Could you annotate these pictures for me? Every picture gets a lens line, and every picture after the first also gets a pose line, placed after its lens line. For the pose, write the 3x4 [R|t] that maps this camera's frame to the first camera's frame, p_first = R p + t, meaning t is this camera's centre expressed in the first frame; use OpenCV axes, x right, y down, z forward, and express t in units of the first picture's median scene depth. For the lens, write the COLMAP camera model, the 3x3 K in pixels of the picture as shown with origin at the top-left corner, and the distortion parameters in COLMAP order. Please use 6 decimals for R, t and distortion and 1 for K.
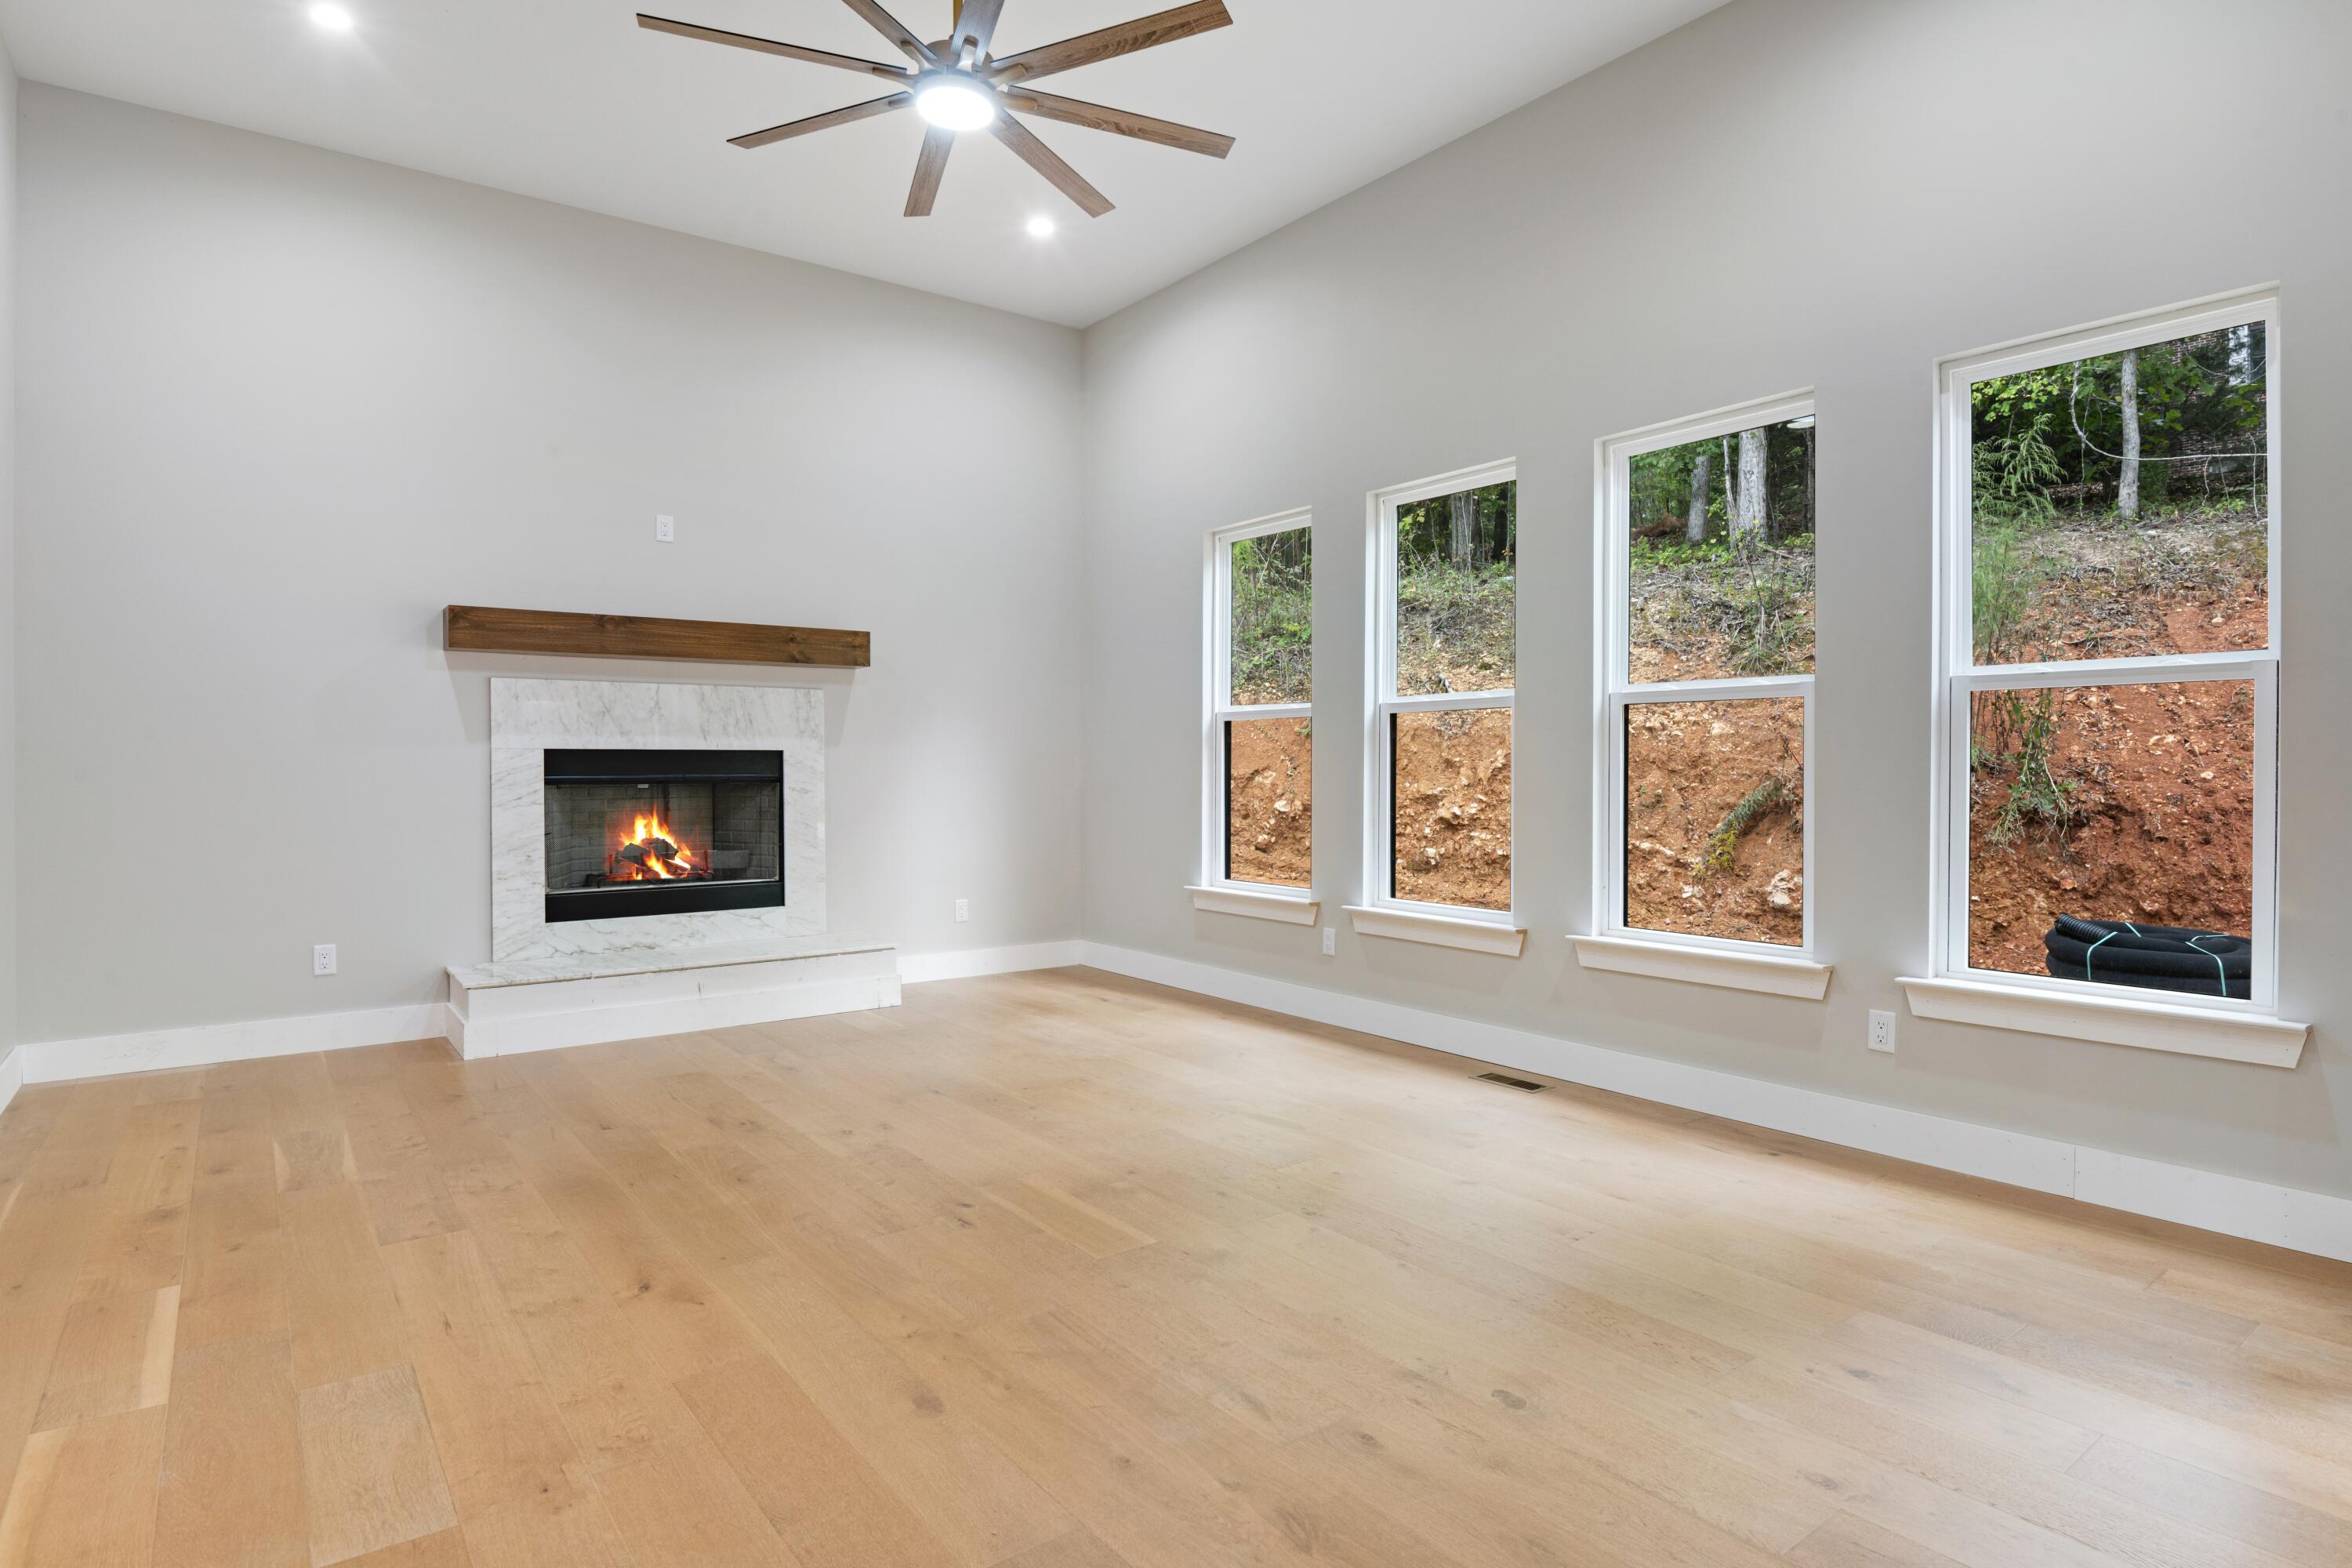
lens RADIAL K [[1260.8, 0, 1174.5], [0, 1260.8, 767.2], [0, 0, 1]] dist [-0.001796, -0.018766]
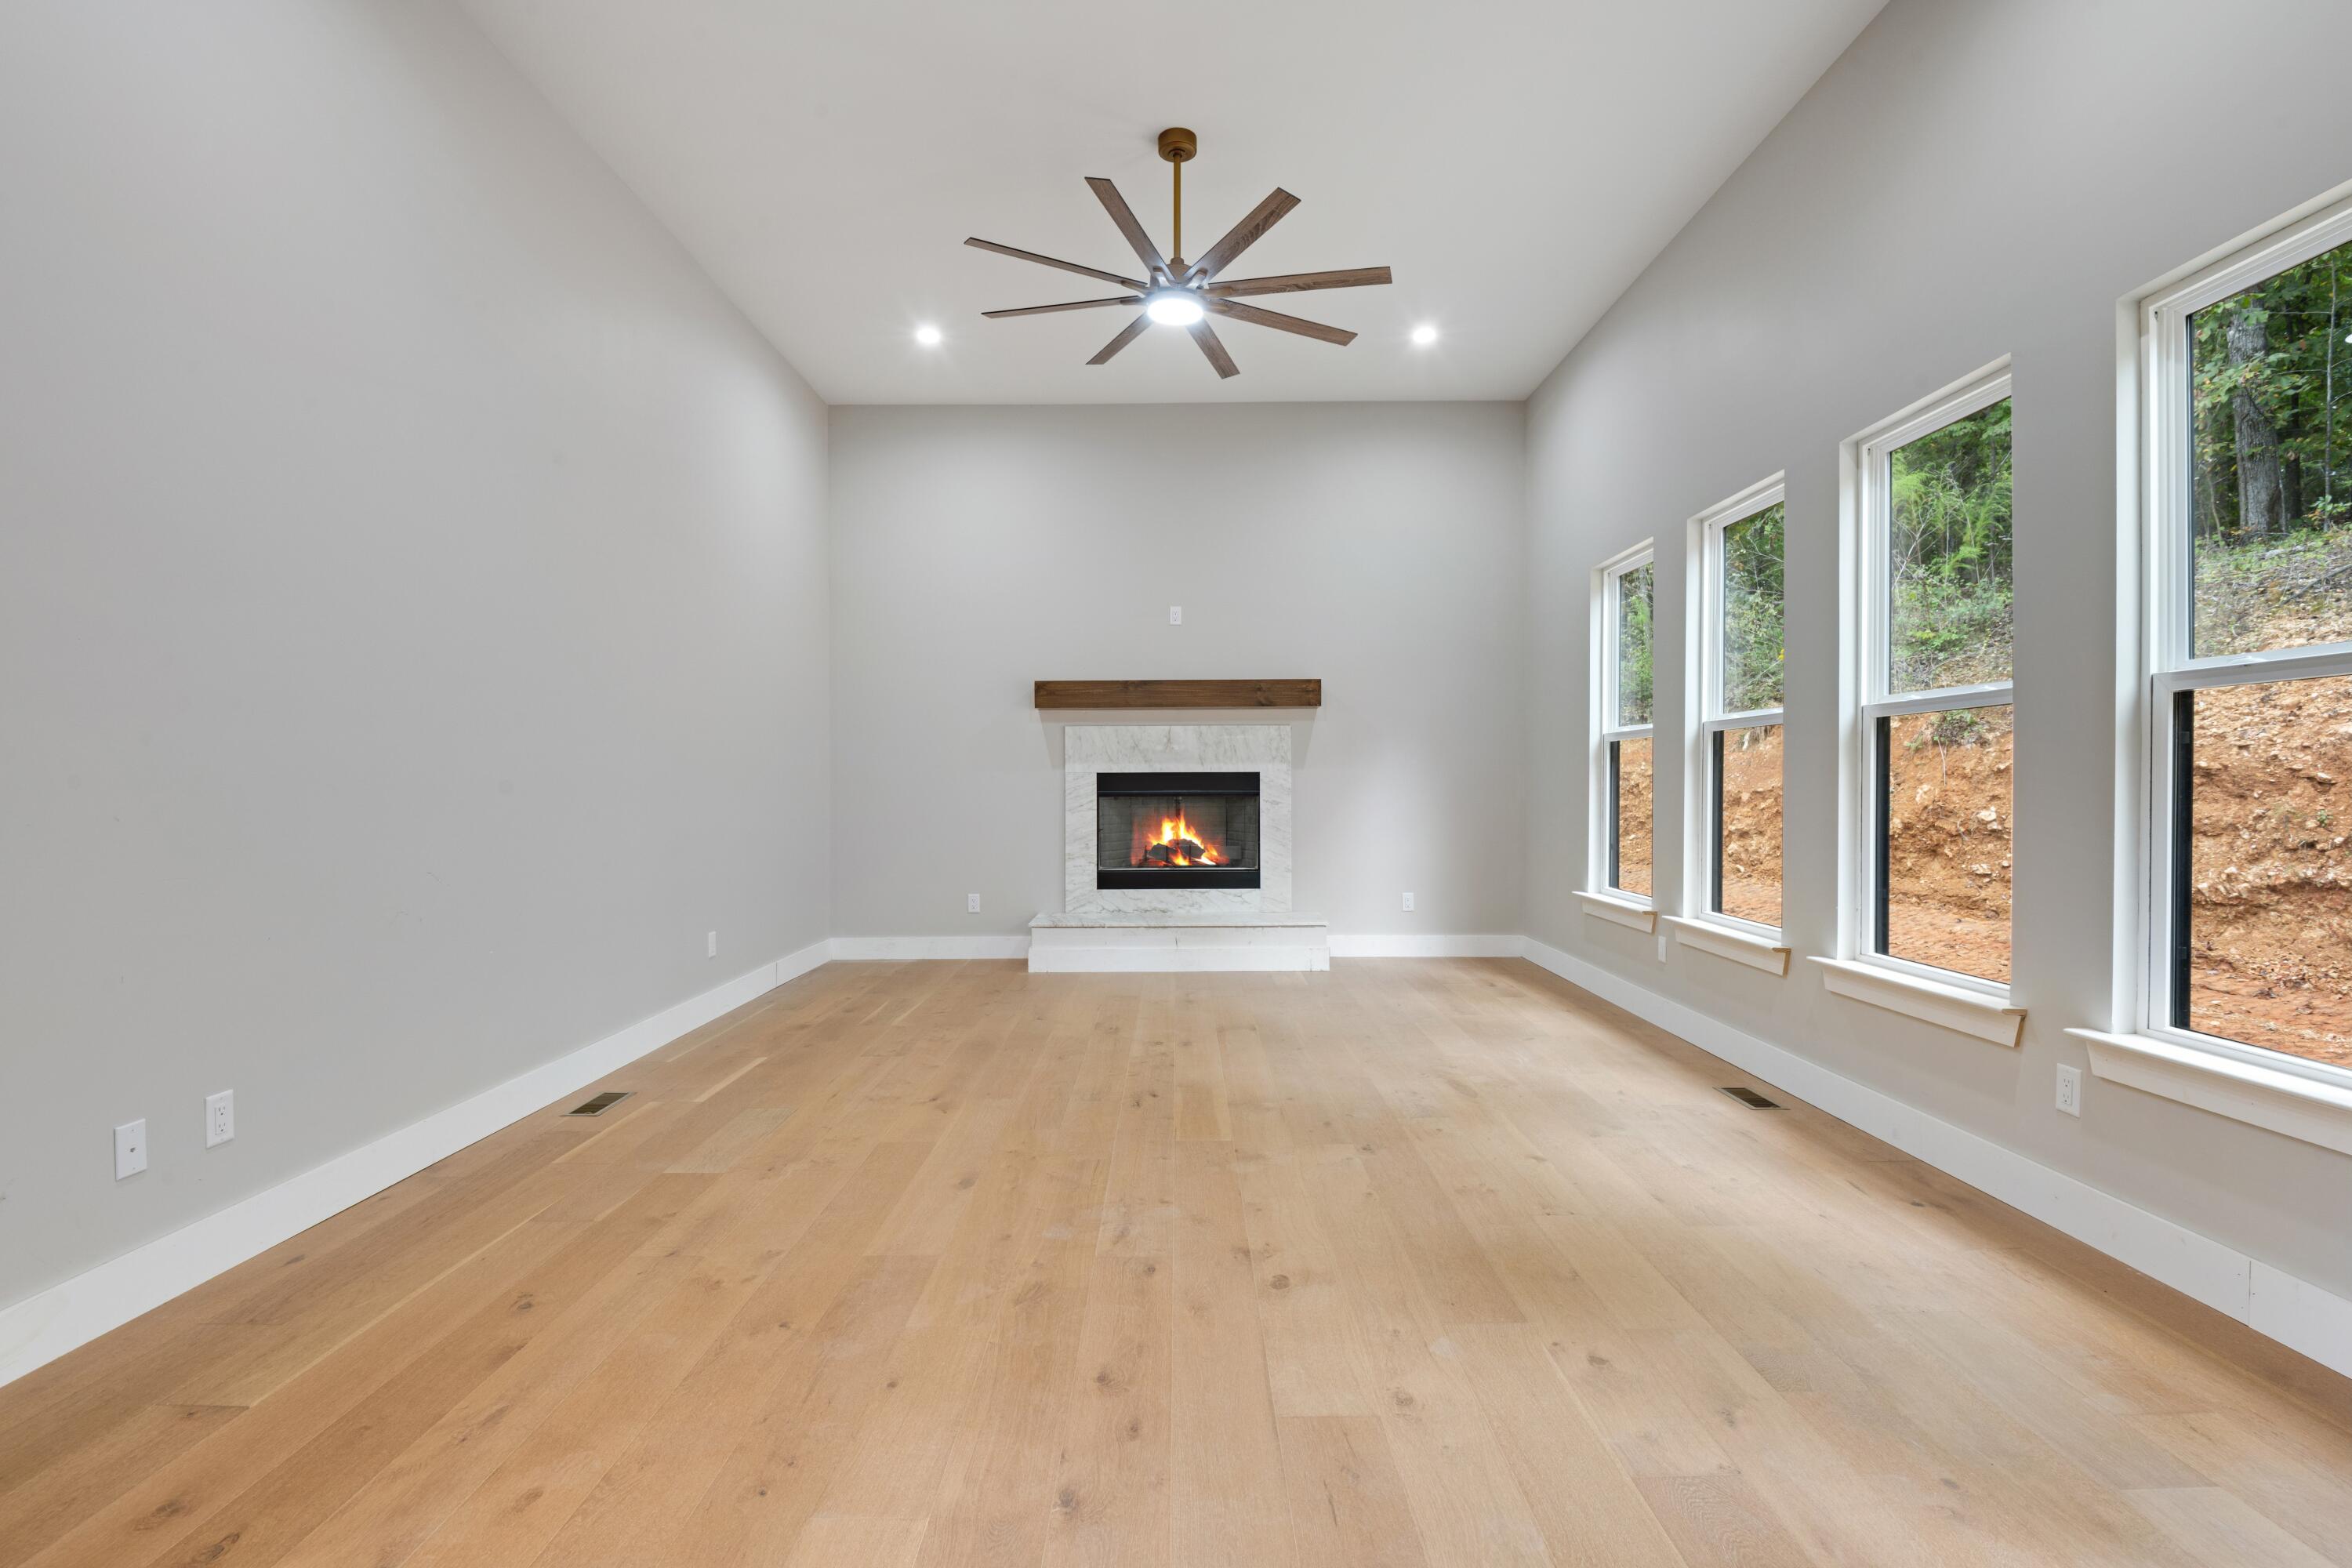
lens RADIAL K [[1104.2, 0, 1176.0], [0, 1104.2, 784.0], [0, 0, 1]] dist [-0.001904, -0.013136]
pose [[0.791630, -0.001567, -0.610999, 0.398109], [0.001694, 0.999998, -0.000371, -0.000561], [0.610999, -0.000741, 0.791631, 0.023956]]
